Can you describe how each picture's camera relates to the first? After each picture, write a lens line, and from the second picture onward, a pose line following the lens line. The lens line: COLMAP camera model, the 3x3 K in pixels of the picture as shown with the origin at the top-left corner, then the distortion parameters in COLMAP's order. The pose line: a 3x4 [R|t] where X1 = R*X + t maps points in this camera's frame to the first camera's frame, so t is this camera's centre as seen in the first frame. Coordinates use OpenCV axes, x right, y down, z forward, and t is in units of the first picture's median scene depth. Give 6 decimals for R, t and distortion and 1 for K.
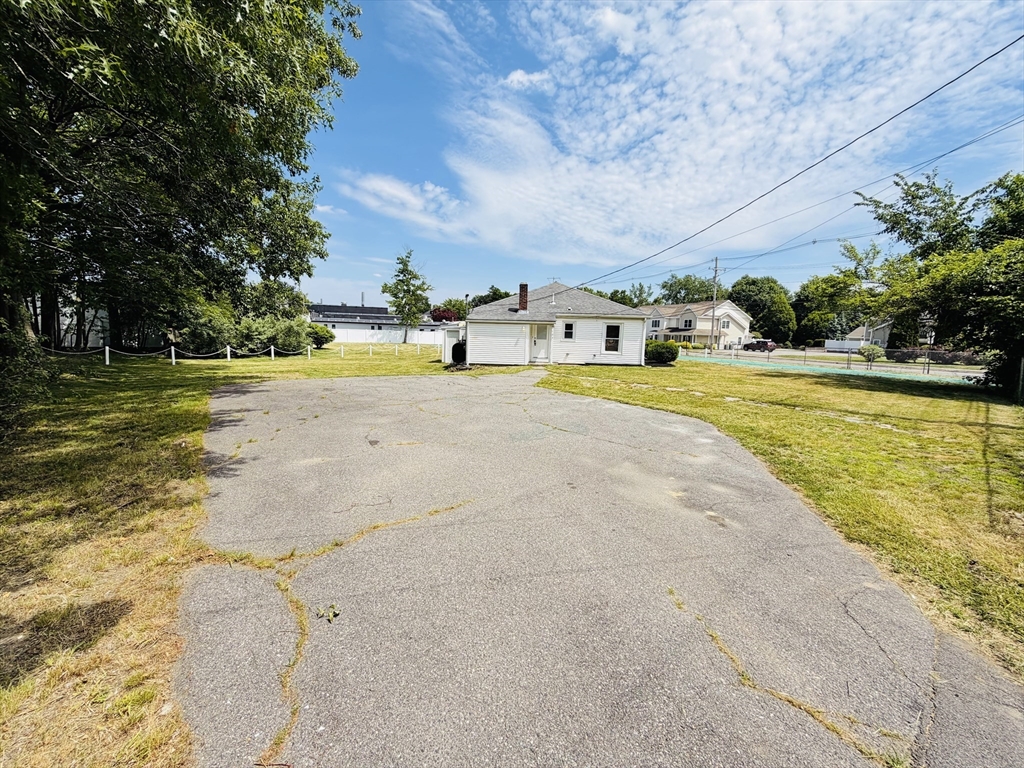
lens RADIAL K [[409.0, 0, 508.7], [0, 409.0, 384.6], [0, 0, 1]] dist [0.000464, 0.000111]
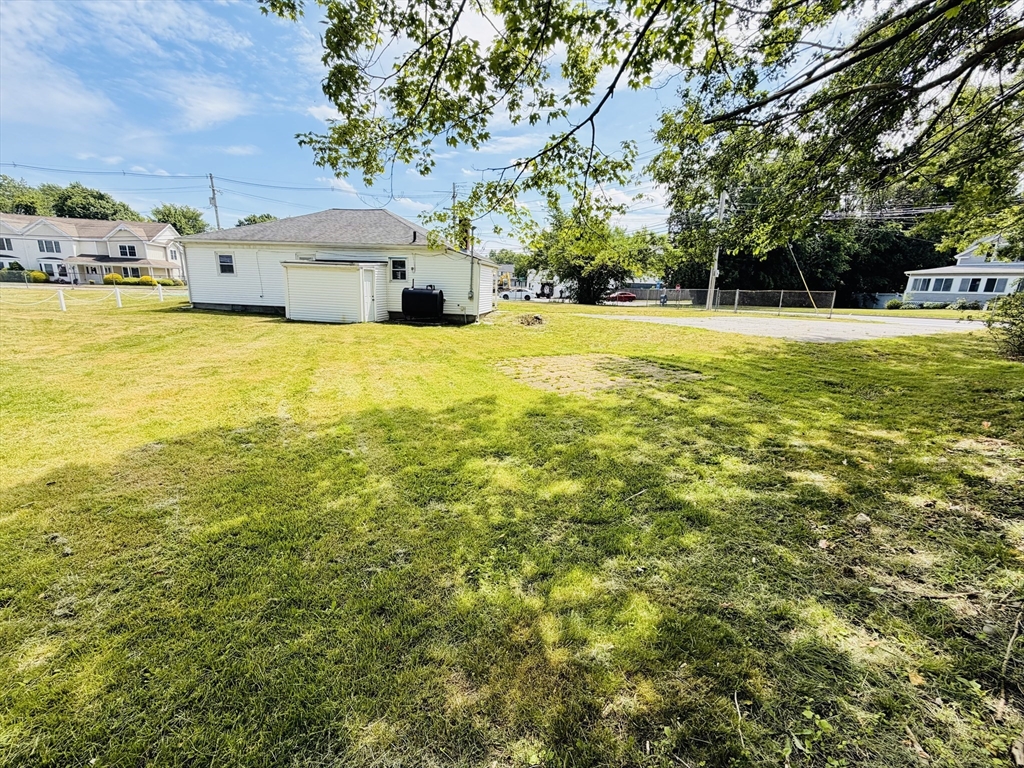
lens RADIAL K [[409.0, 0, 508.7], [0, 409.0, 384.6], [0, 0, 1]] dist [0.000464, 0.000111]
pose [[0.067964, -0.254287, 0.964738, -0.269910], [0.094864, 0.964240, 0.247473, -0.033258], [-0.993168, 0.074700, 0.089656, 0.261533]]
